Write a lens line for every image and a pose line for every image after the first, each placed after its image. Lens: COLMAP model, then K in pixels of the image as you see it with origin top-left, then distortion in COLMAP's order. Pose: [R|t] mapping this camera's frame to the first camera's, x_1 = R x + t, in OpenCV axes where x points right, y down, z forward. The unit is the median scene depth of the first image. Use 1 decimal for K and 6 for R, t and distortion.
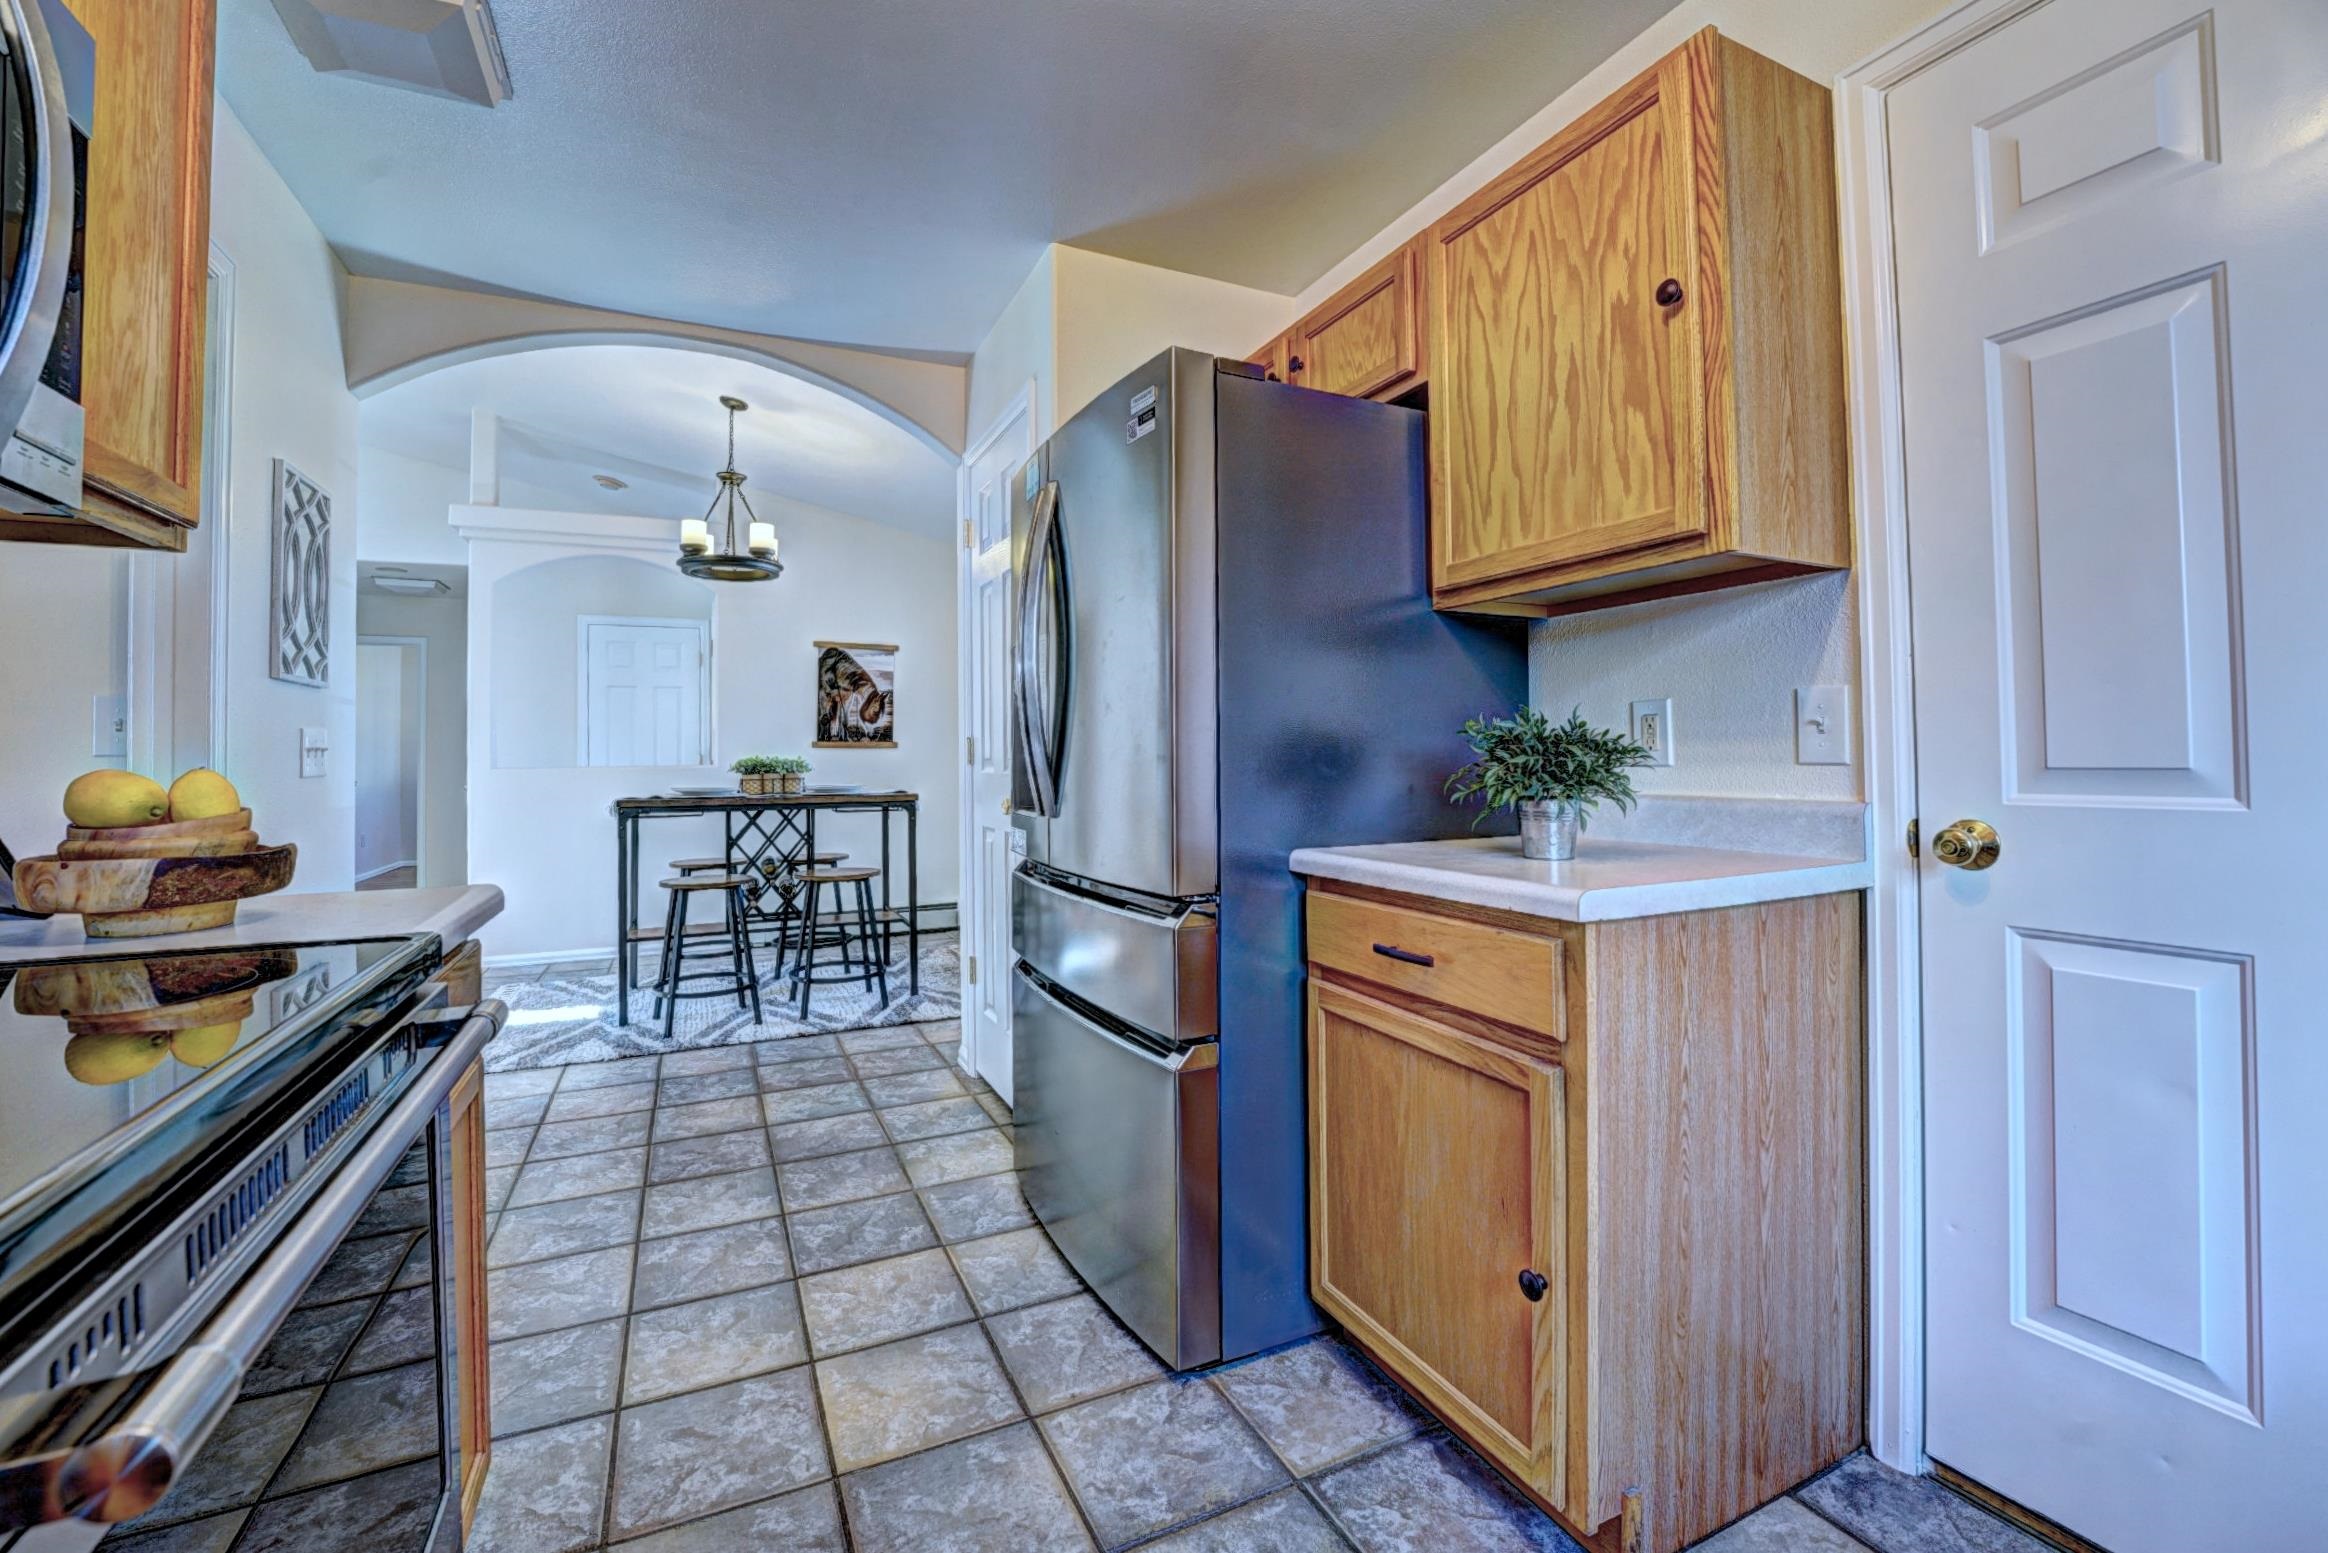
lens RADIAL K [[970.9, 0, 1145.2], [0, 970.9, 732.0], [0, 0, 1]] dist [-0.024914, 0.000439]
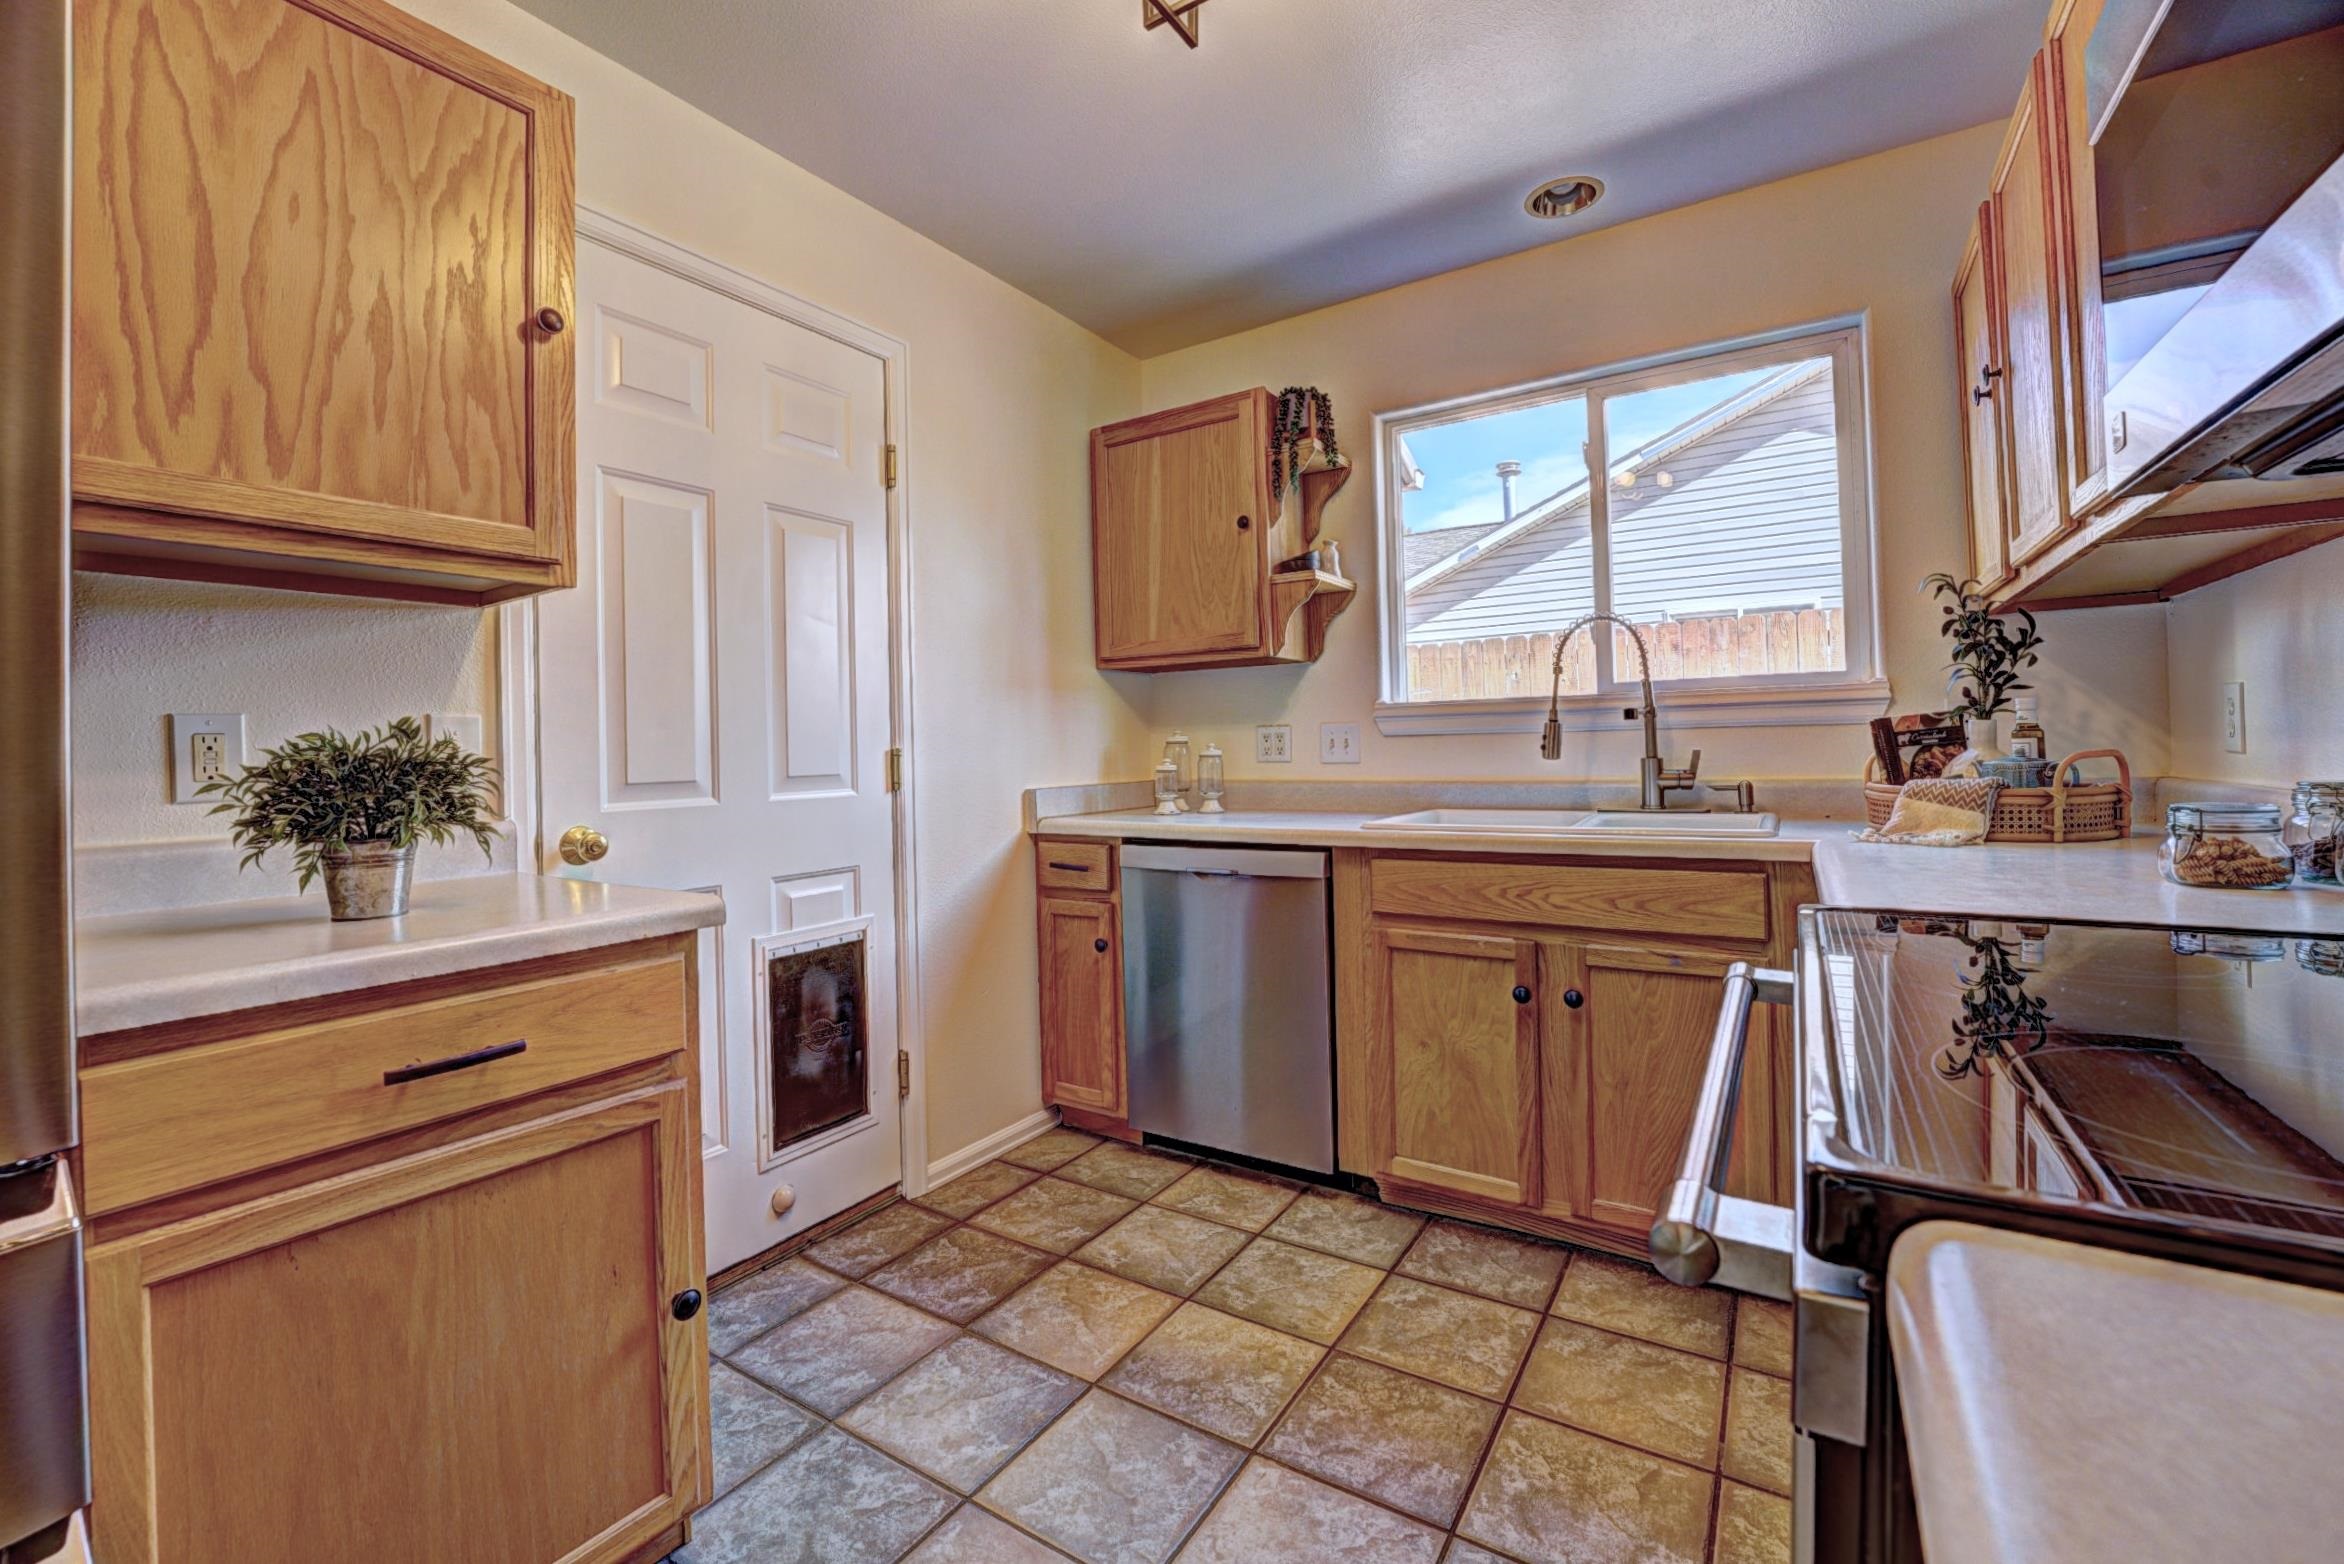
lens RADIAL K [[977.6, 0, 1153.0], [0, 977.6, 737.2], [0, 0, 1]] dist [-0.024914, 0.000439]
pose [[-0.523261, 0.034938, 0.851456, -0.306989], [0.010059, 0.999343, -0.034825, 0.011437], [-0.852113, -0.009658, -0.523269, 0.473036]]
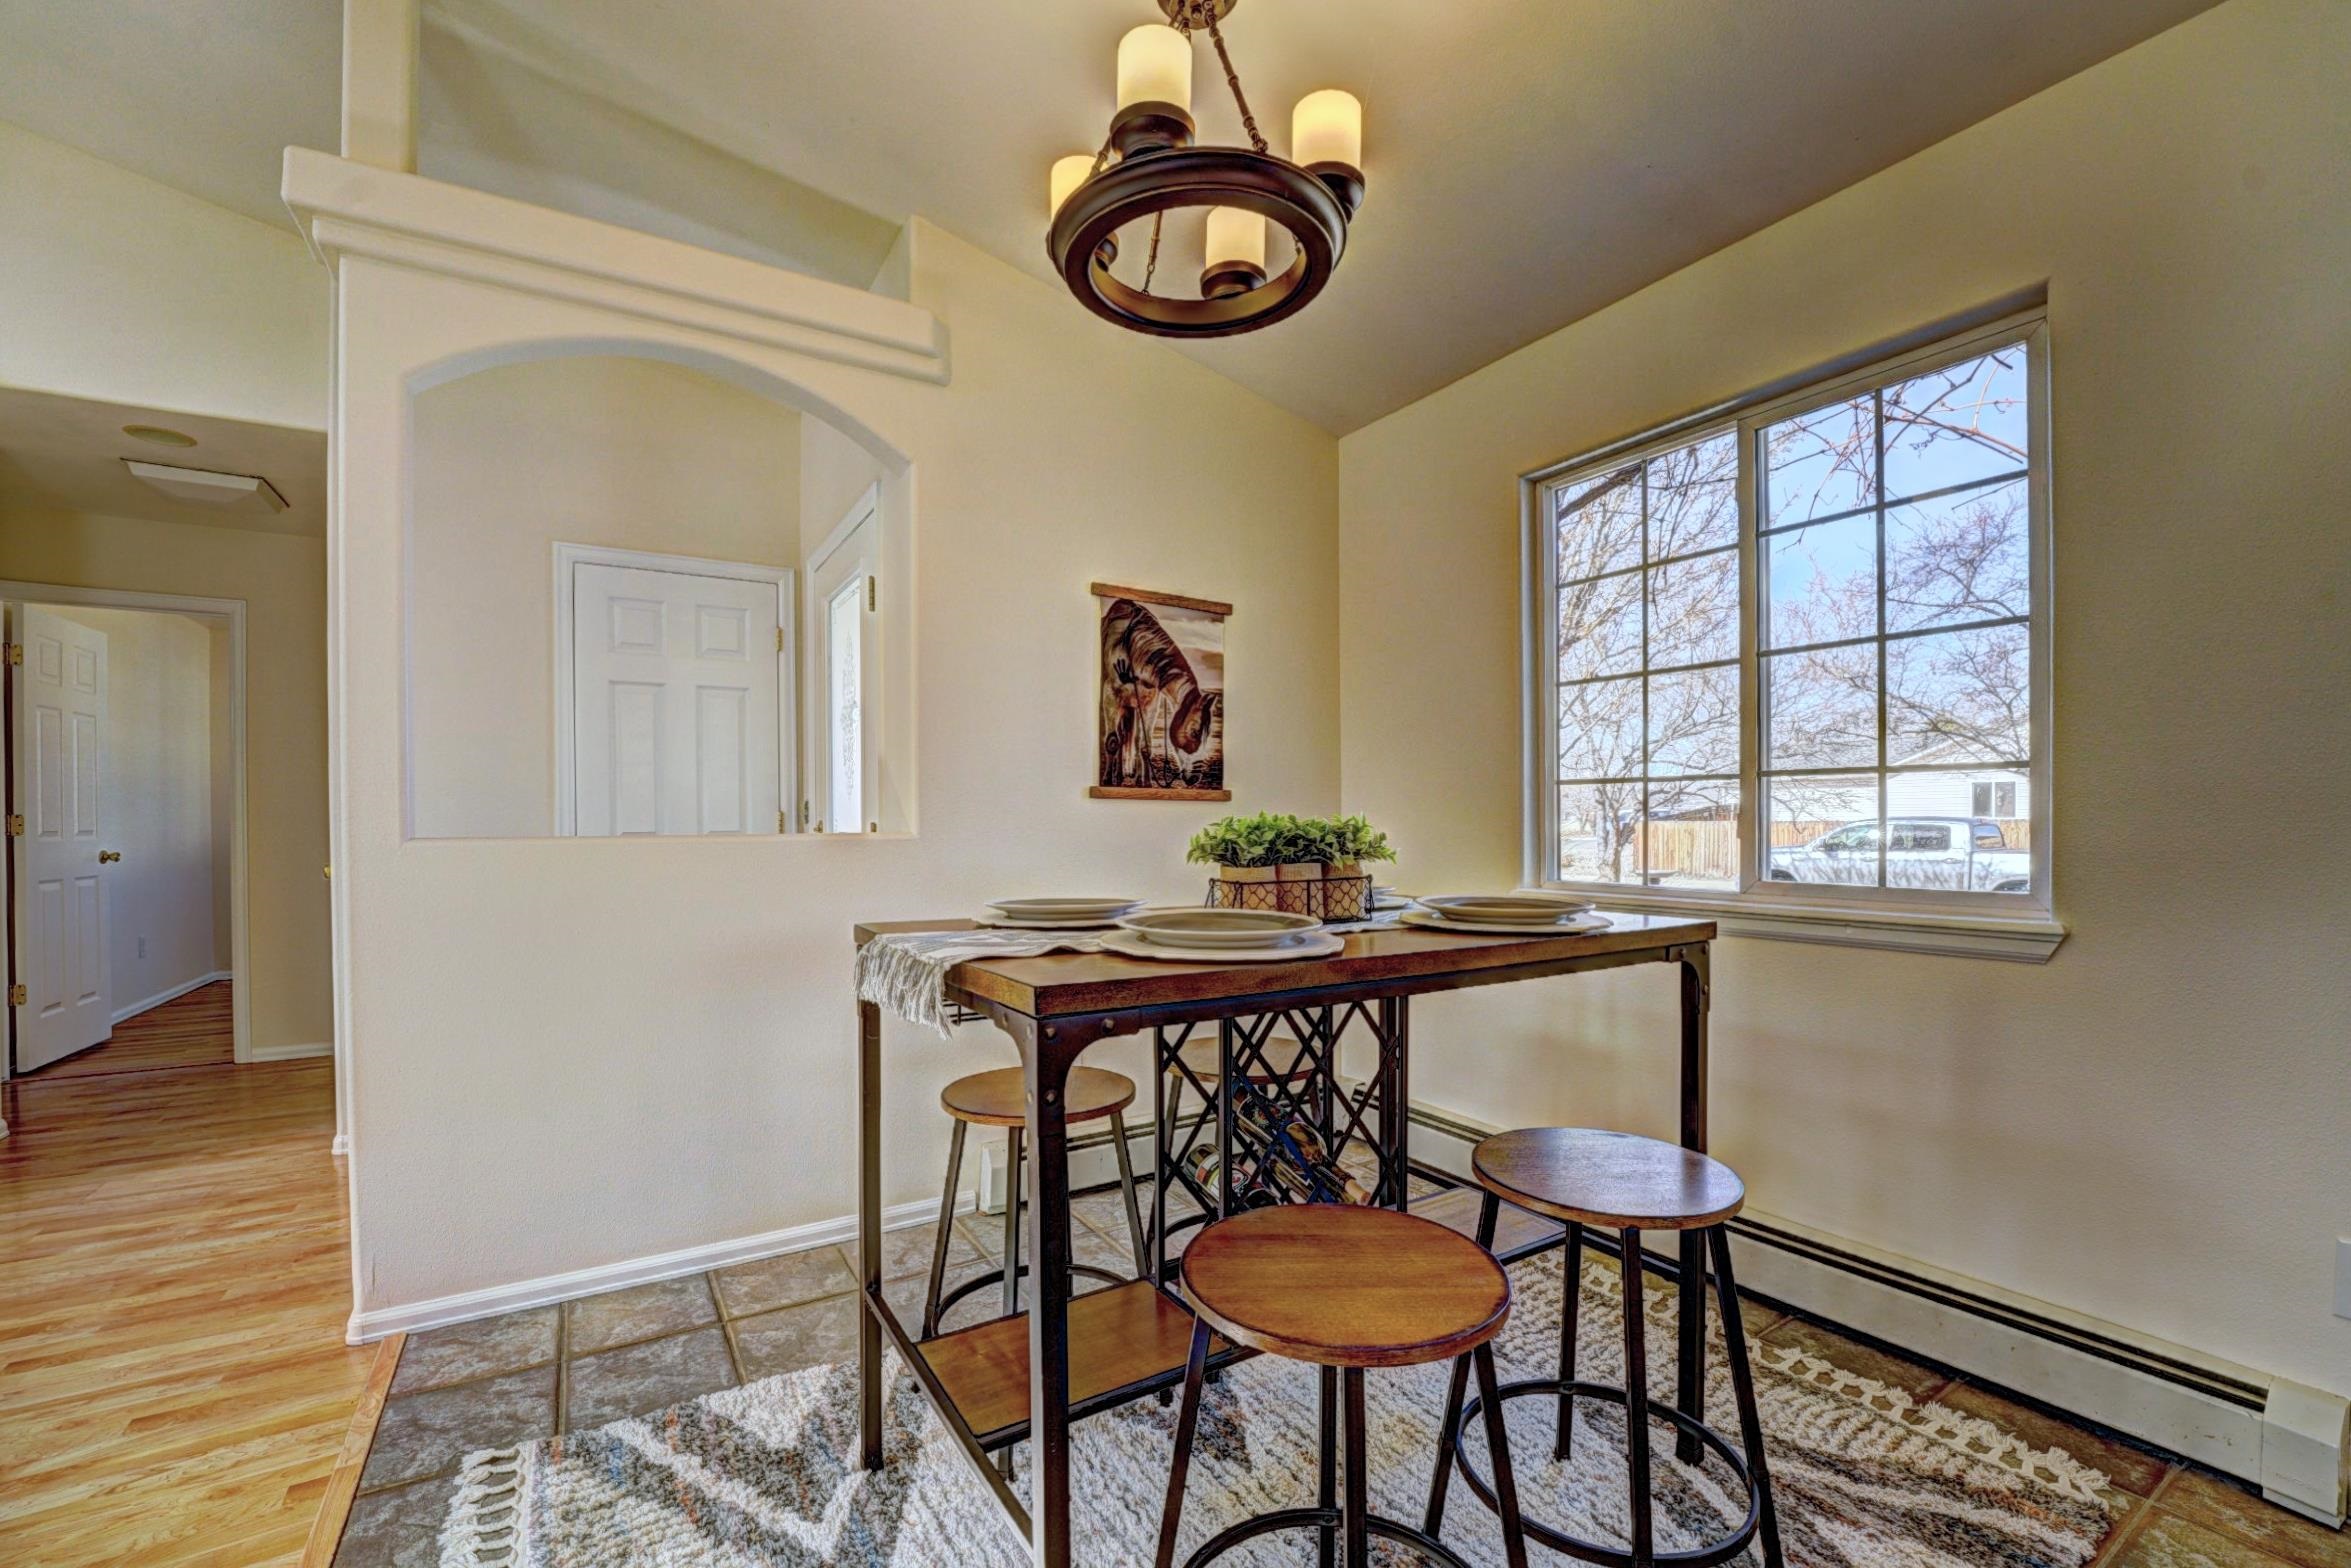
lens RADIAL K [[963.9, 0, 1158.0], [0, 963.9, 817.6], [0, 0, 1]] dist [-0.023183, -0.000147]
pose [[0.993681, 0.008469, 0.111921, -0.726551], [-0.011028, 0.999691, 0.022265, 0.029113], [-0.111698, -0.023358, 0.993468, 1.011265]]
